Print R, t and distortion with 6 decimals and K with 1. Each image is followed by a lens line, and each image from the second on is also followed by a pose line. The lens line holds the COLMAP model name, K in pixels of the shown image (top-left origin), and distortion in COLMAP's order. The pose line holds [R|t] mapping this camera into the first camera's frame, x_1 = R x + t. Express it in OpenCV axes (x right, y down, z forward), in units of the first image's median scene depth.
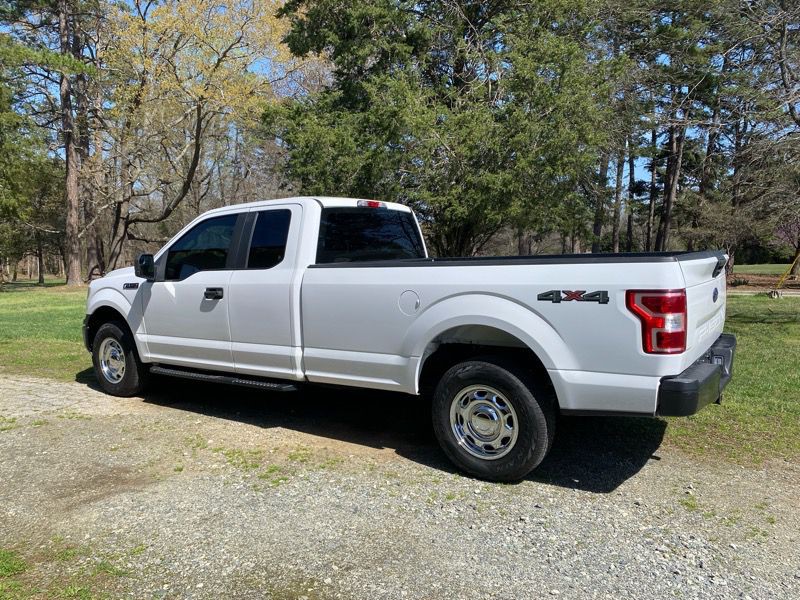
lens RADIAL K [[617.6, 0, 390.1], [0, 617.6, 302.8], [0, 0, 1]] dist [0.028604, -0.008067]
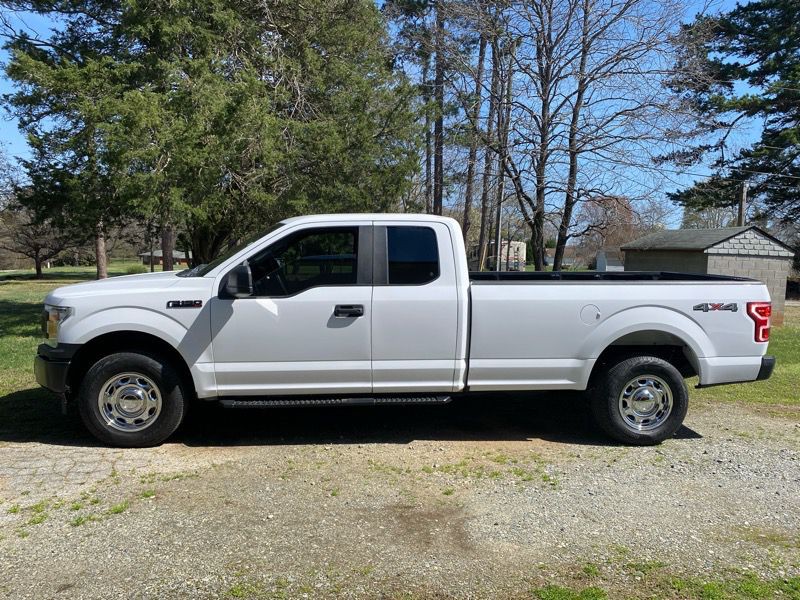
lens RADIAL K [[618.3, 0, 400.2], [0, 618.3, 304.8], [0, 0, 1]] dist [0.030651, -0.010086]
pose [[0.755786, -0.027107, 0.654257, -1.008776], [0.022117, 0.999629, 0.015867, -0.045612], [-0.654445, 0.002478, 0.756106, 0.296564]]
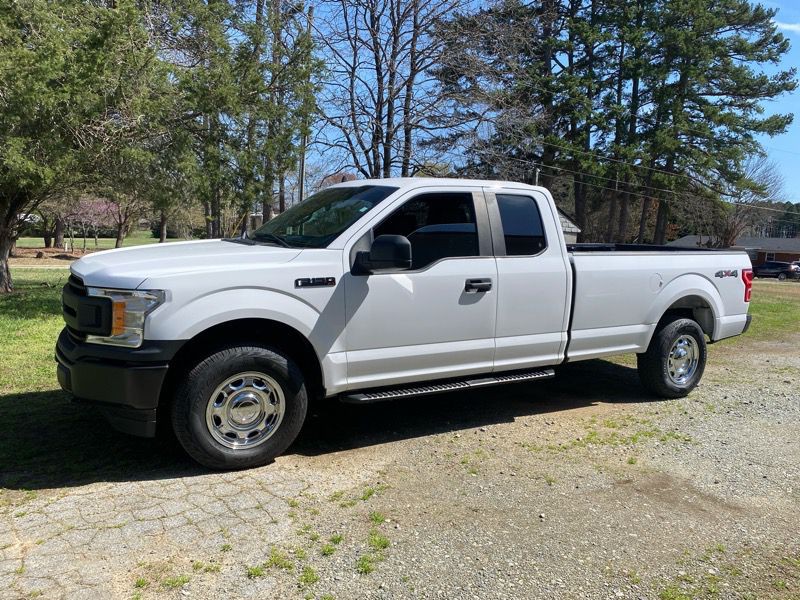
lens RADIAL K [[615.8, 0, 400.0], [0, 615.8, 300.0], [0, 0, 1]] dist [0.035887, -0.036765]
pose [[0.404767, -0.071749, 0.911601, -1.334165], [0.035929, 0.997395, 0.062549, -0.063235], [-0.913714, 0.007435, 0.406290, 0.911995]]
